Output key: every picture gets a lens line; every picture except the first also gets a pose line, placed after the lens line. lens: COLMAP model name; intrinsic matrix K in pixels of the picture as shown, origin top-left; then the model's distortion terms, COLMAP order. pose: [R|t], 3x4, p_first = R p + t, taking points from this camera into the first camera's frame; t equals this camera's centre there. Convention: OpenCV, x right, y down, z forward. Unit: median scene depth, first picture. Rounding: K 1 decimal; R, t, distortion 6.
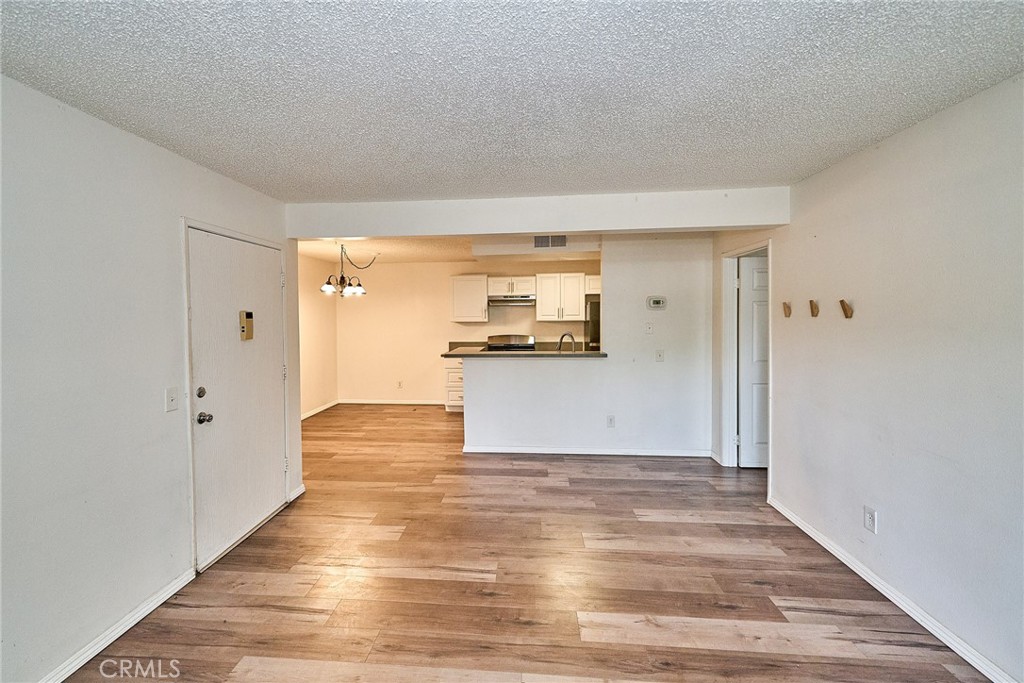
lens RADIAL K [[413.5, 0, 474.9], [0, 413.5, 317.3], [0, 0, 1]] dist [0.002142, 0.000317]
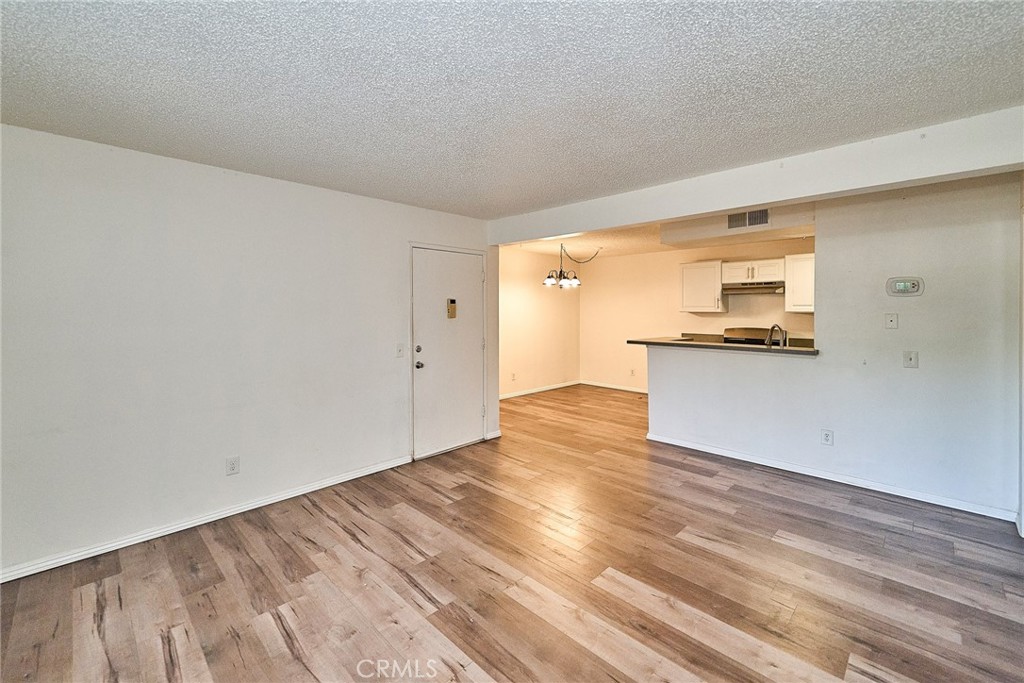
lens RADIAL K [[403.0, 0, 476.1], [0, 403.0, 307.7], [0, 0, 1]] dist [-0.000635, -0.000691]
pose [[0.758920, 0.008546, -0.651128, 0.349777], [-0.011620, 0.999932, -0.000419, 0.012887], [0.651081, 0.007885, 0.758968, -0.026659]]
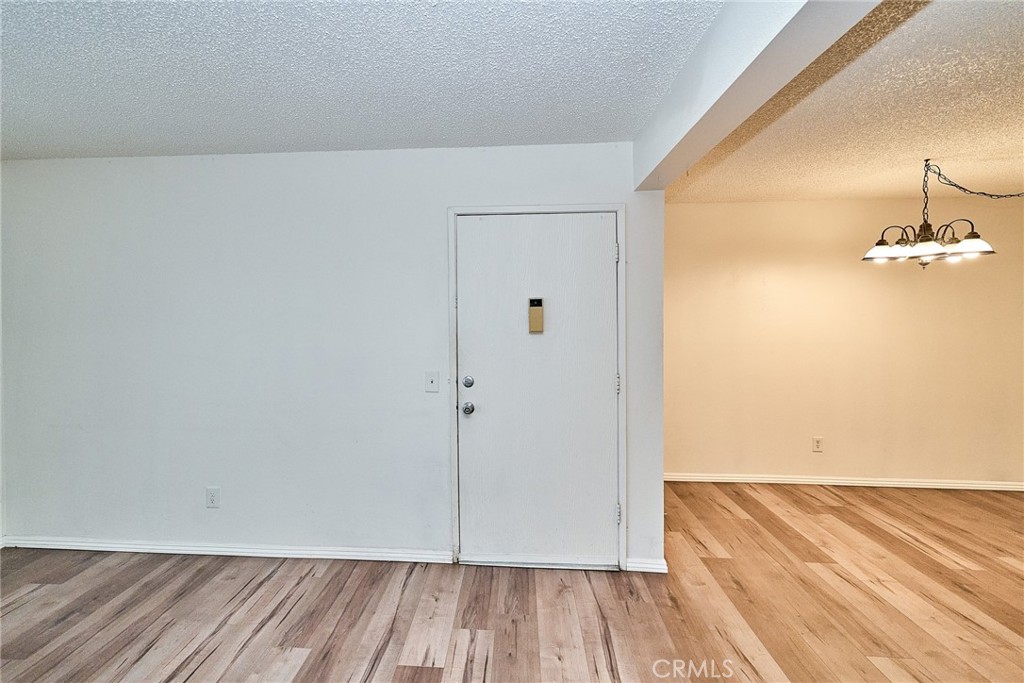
lens RADIAL K [[413.5, 0, 474.9], [0, 413.5, 317.3], [0, 0, 1]] dist [0.002142, 0.000317]
pose [[0.058051, 0.019617, -0.998121, 0.209035], [-0.000955, 0.999808, 0.019594, 0.004701], [0.998313, -0.000185, 0.058059, 0.641394]]
